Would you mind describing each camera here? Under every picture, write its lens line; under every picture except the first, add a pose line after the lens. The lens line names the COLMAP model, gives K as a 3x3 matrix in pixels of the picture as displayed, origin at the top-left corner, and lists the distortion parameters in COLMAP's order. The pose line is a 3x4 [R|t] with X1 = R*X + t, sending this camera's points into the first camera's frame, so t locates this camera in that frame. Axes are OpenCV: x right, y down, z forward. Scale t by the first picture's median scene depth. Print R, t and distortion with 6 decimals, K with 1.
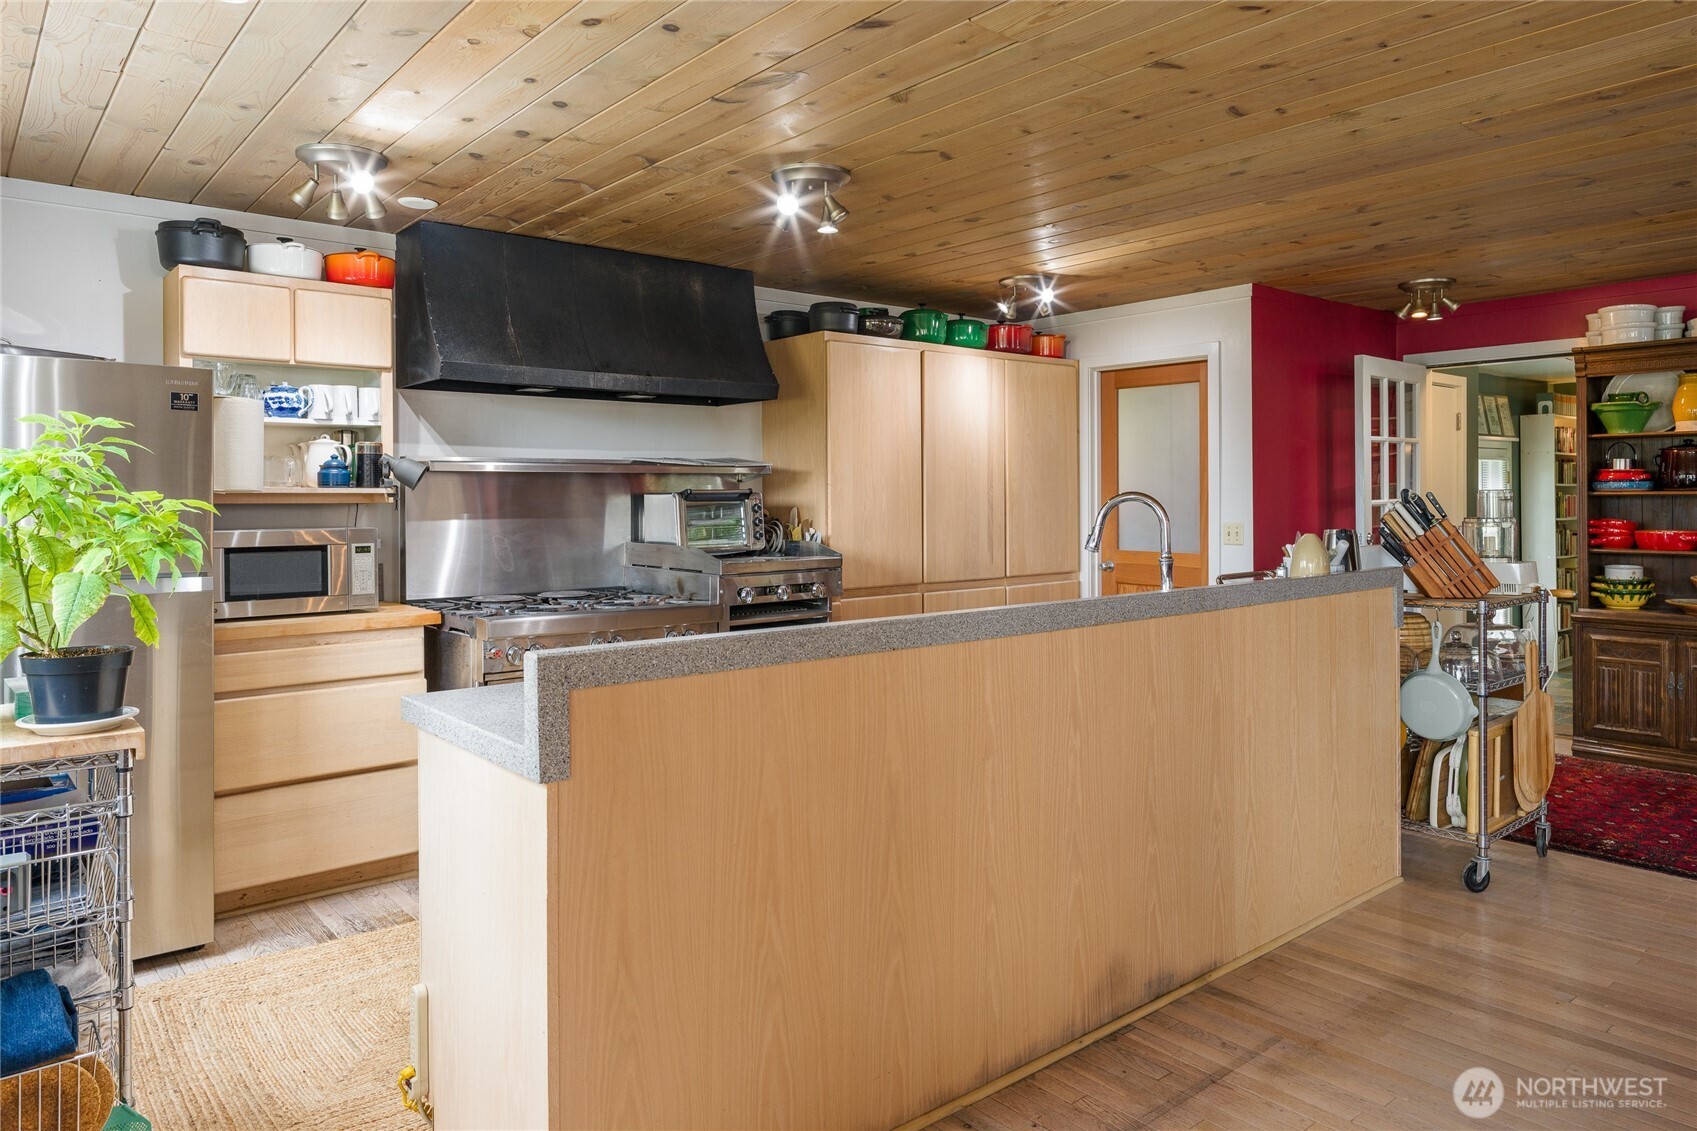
lens RADIAL K [[1105.3, 0, 856.7], [0, 1105.3, 505.1], [0, 0, 1]] dist [-0.001629, 0.000128]
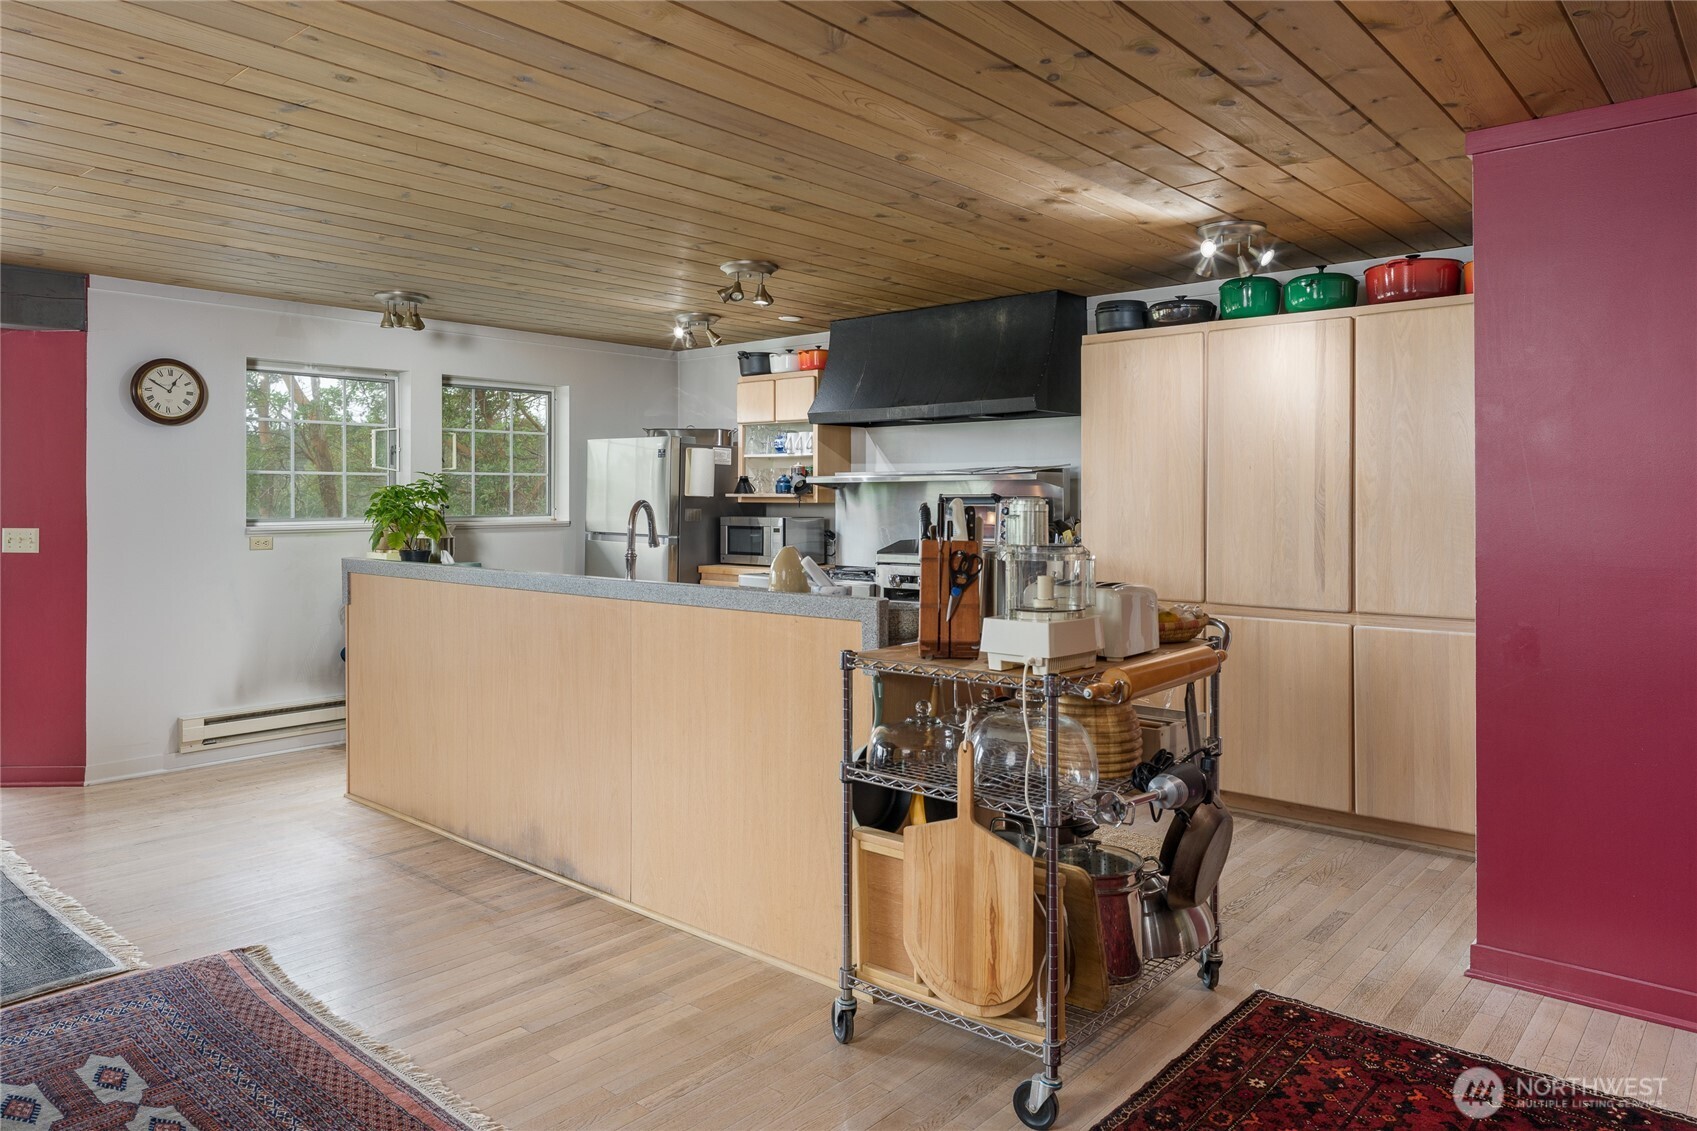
lens RADIAL K [[1105.3, 0, 856.7], [0, 1105.3, 505.1], [0, 0, 1]] dist [-0.001629, 0.000128]
pose [[0.155040, 0.012764, -0.987826, 1.163147], [-0.007630, 0.999902, 0.011723, -0.017881], [0.987879, 0.005719, 0.155122, 0.802592]]
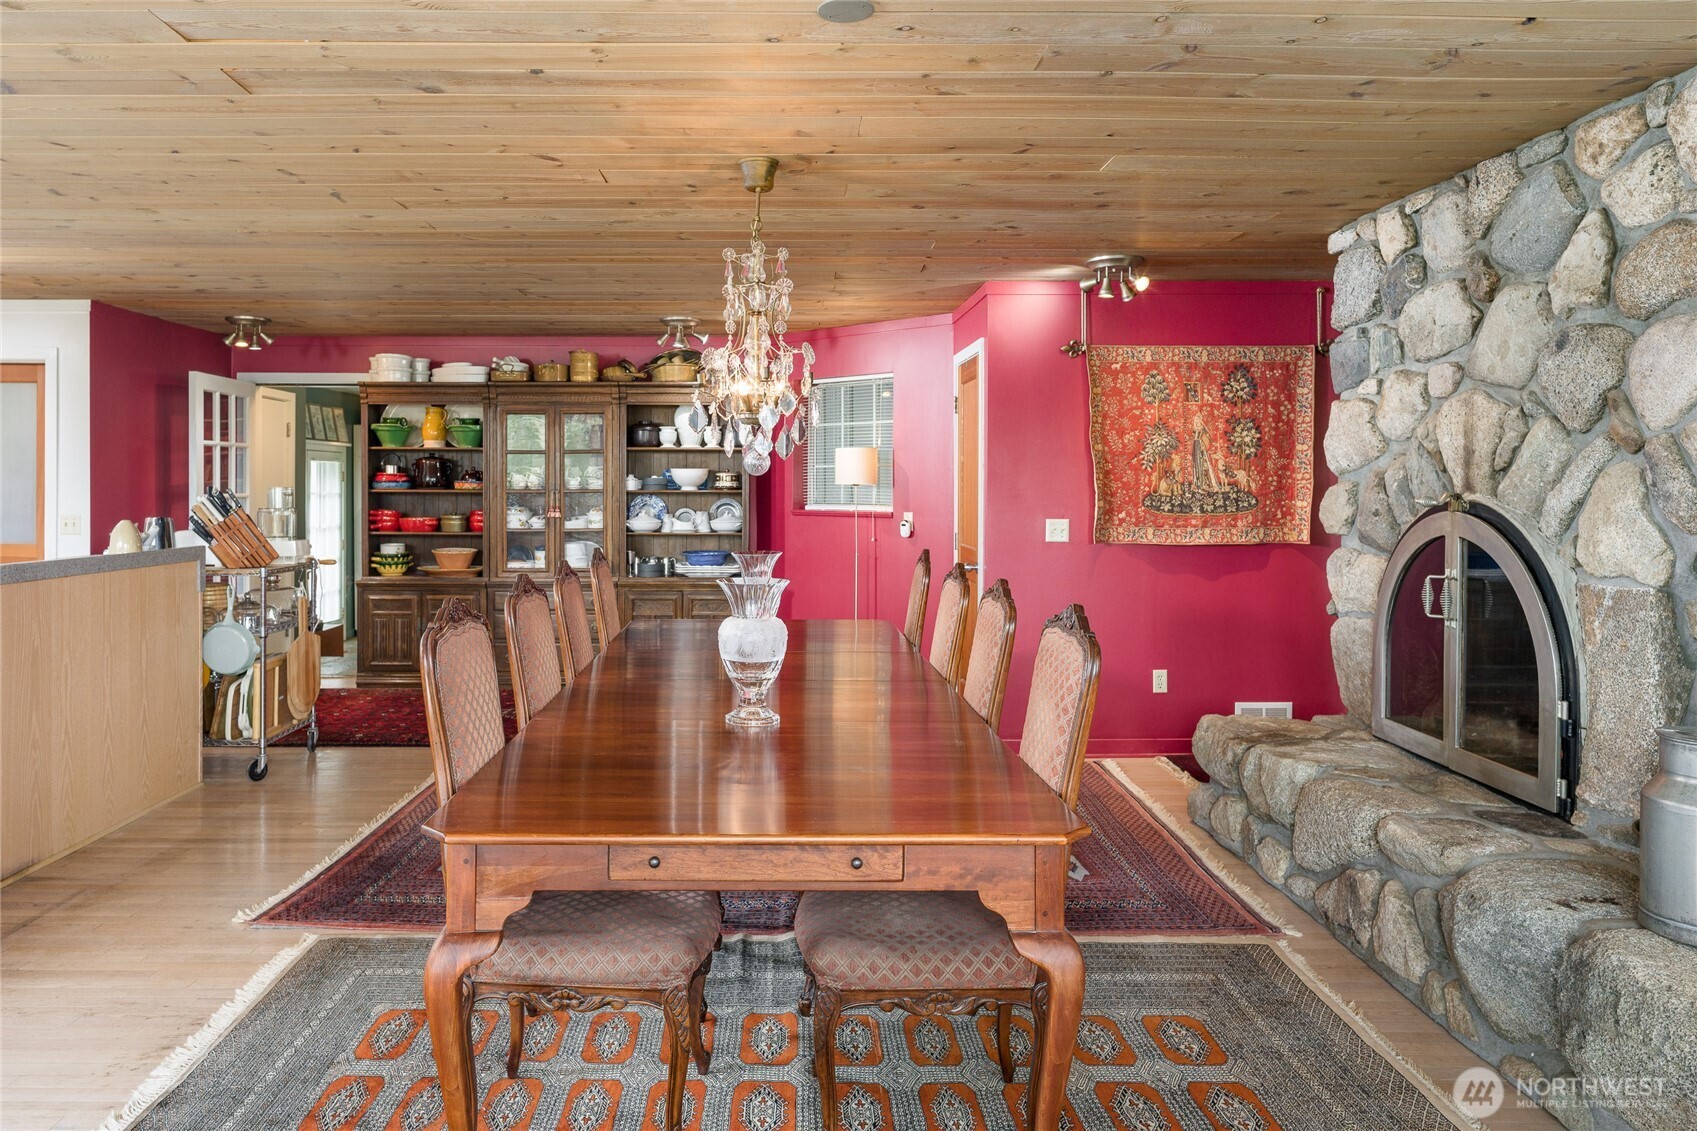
lens RADIAL K [[1132.4, 0, 789.0], [0, 1132.4, 493.0], [0, 0, 1]] dist [-0.002085, -0.002412]
pose [[0.643009, 0.007597, 0.765821, -0.083625], [-0.002592, 0.999967, -0.007744, 0.002151], [-0.765854, 0.002994, 0.643007, -0.368047]]
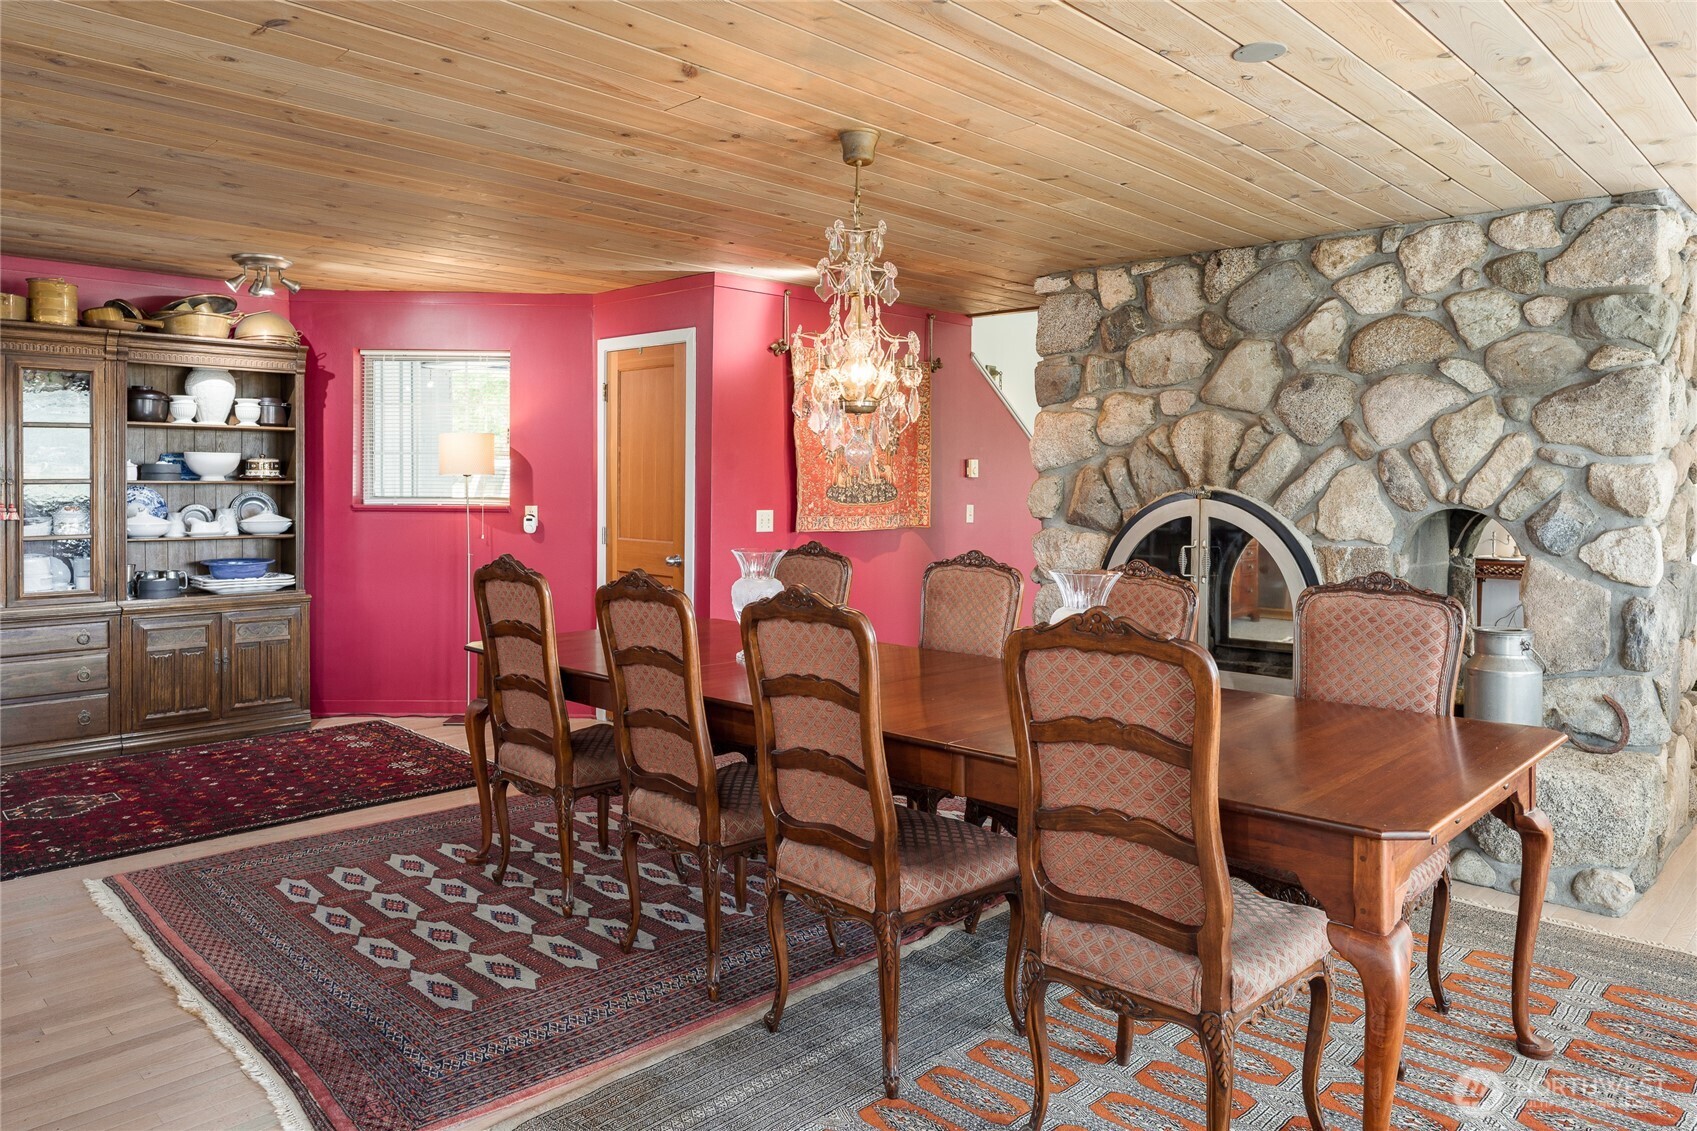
lens RADIAL K [[1122.1, 0, 854.8], [0, 1122.1, 498.8], [0, 0, 1]] dist [-0.003107, -0.001016]
pose [[-0.098045, -0.004853, 0.995170, -0.242777], [0.002683, 0.999983, 0.005141, 0.001106], [-0.995178, 0.003175, -0.098030, 0.294900]]
